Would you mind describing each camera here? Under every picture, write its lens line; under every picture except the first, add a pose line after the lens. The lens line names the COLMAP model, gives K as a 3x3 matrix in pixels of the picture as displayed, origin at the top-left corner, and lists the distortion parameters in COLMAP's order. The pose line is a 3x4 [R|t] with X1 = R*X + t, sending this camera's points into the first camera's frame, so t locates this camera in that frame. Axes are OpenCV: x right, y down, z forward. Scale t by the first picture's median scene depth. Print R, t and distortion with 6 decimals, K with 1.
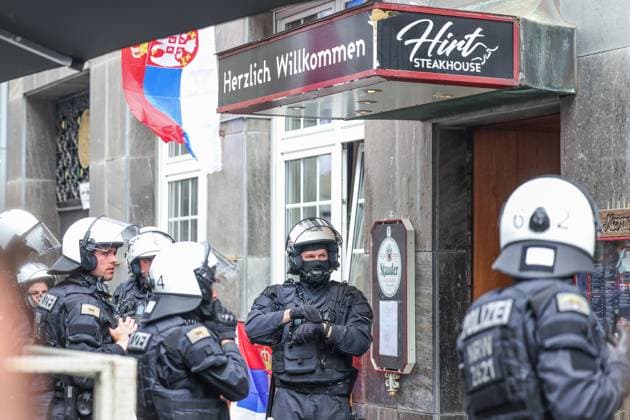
lens RADIAL K [[1809.7, 0, 315.0], [0, 1809.7, 210.0], [0, 0, 1]] dist [0.065526, 0.469651]
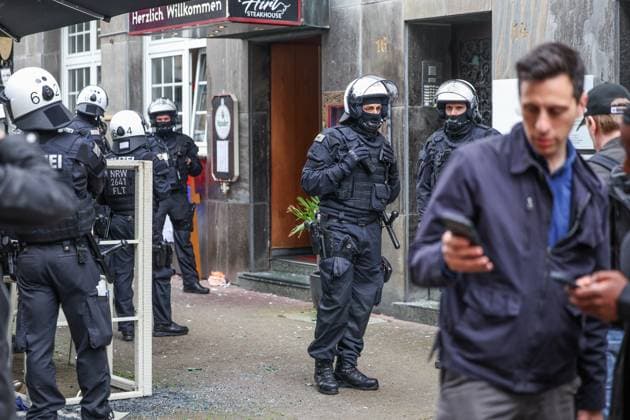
lens RADIAL K [[1391.6, 0, 315.0], [0, 1391.6, 210.0], [0, 0, 1]] dist [-0.114981, -0.050243]
pose [[0.989057, -0.013871, 0.146878, -0.074394], [0.000089, 0.995626, 0.093425, -0.010002], [-0.147531, -0.092390, 0.984733, -0.375935]]
